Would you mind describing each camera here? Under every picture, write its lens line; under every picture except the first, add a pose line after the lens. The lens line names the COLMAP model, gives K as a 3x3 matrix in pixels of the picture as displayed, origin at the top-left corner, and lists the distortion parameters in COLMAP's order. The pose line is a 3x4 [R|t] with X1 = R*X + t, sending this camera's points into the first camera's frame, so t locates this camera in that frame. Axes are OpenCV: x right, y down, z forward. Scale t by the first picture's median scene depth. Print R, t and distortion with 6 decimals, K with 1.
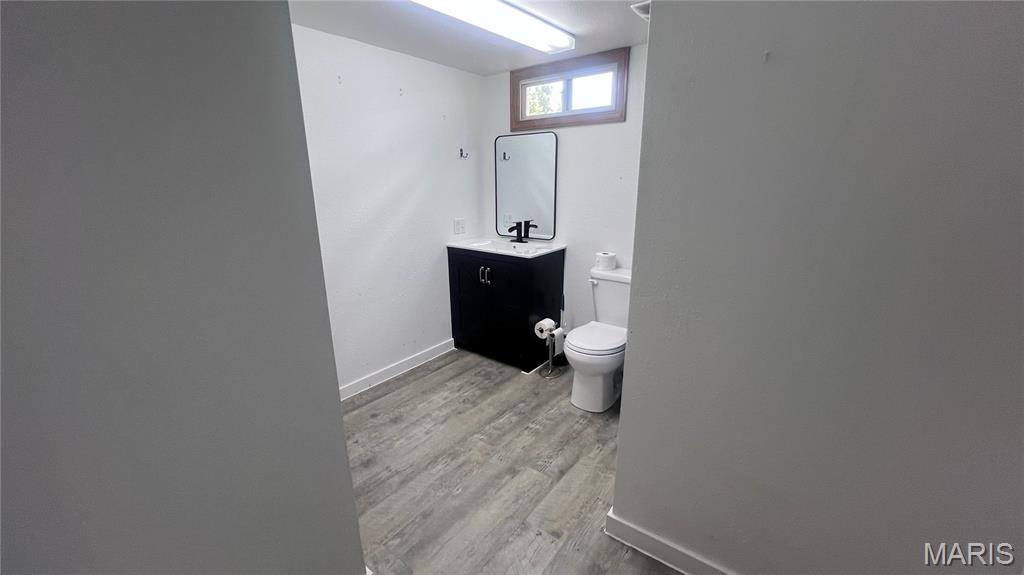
lens RADIAL K [[408.9, 0, 518.6], [0, 408.9, 288.6], [0, 0, 1]] dist [-0.000537, 0.000418]
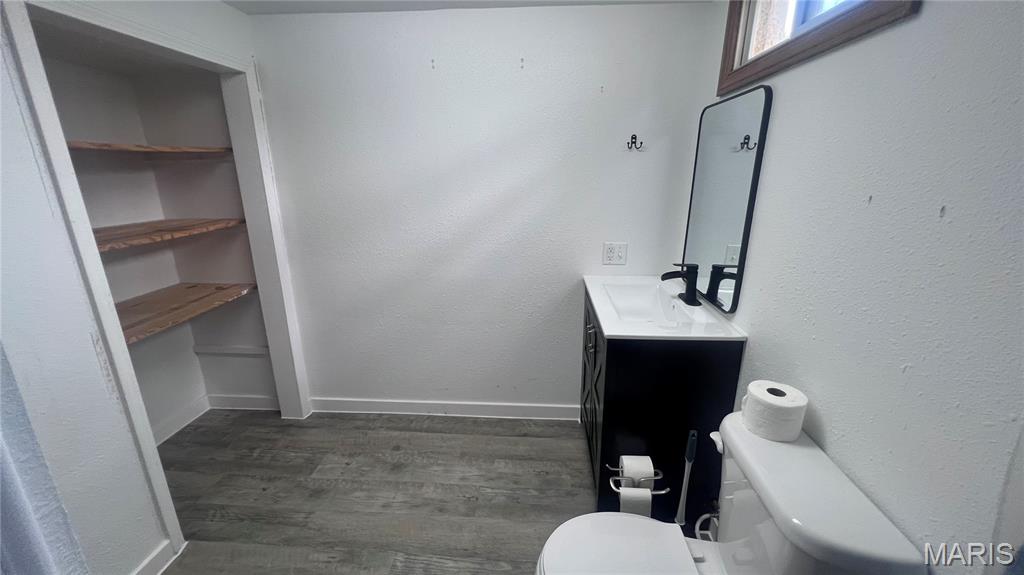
lens RADIAL K [[408.9, 0, 511.4], [0, 408.9, 290.0], [0, 0, 1]] dist [-0.000537, 0.000418]
pose [[0.539160, 0.237349, -0.808067, 0.375875], [-0.226159, 0.965029, 0.132554, -0.175169], [0.811269, 0.111284, 0.573984, 0.588469]]
